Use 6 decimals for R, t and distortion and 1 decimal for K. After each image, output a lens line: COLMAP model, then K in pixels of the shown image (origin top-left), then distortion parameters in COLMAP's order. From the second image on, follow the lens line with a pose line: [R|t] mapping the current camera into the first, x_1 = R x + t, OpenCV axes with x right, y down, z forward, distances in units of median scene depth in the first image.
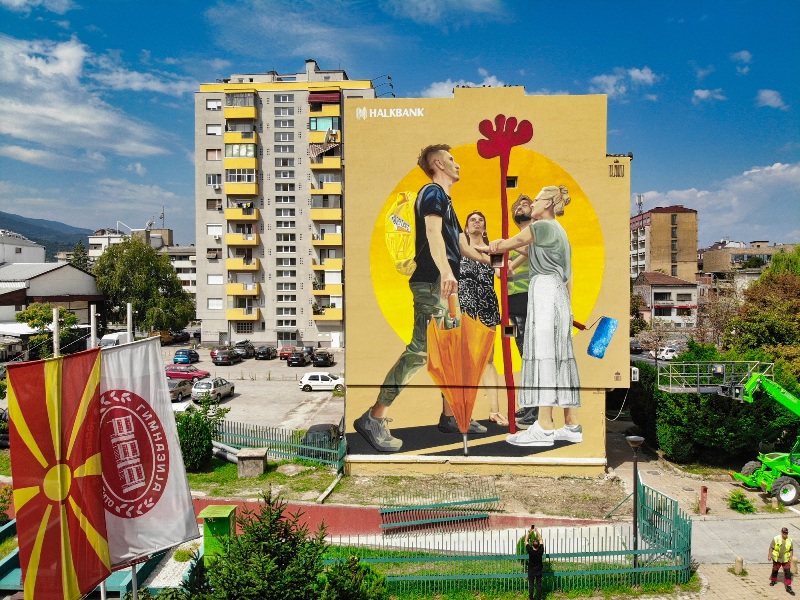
lens RADIAL K [[598.0, 0, 400.0], [0, 598.0, 300.0], [0, 0, 1]] dist [0.107534, -0.200672]
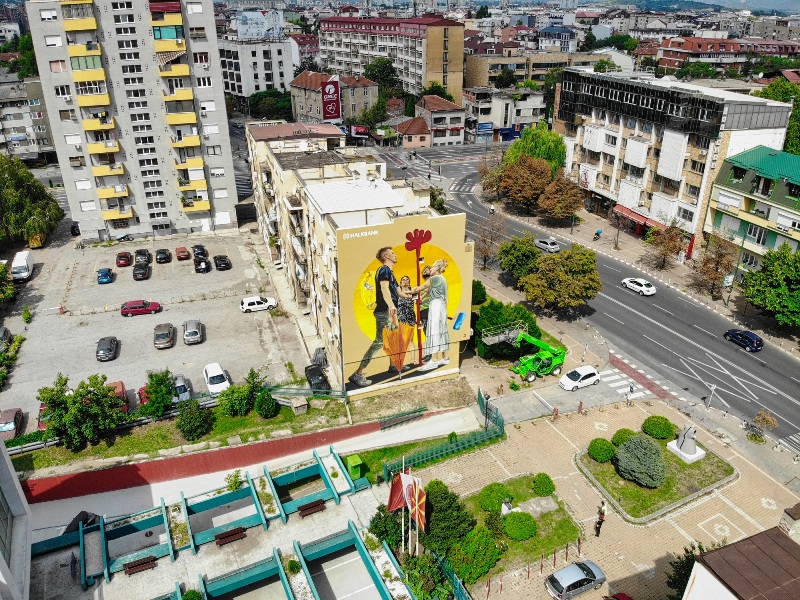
lens RADIAL K [[598.0, 0, 400.0], [0, 598.0, 300.0], [0, 0, 1]] dist [0.107534, -0.200672]
pose [[0.926870, -0.168708, 0.335335, -0.182658], [0.020403, 0.914636, 0.403763, -0.282270], [-0.374827, -0.367394, 0.851191, -0.228381]]
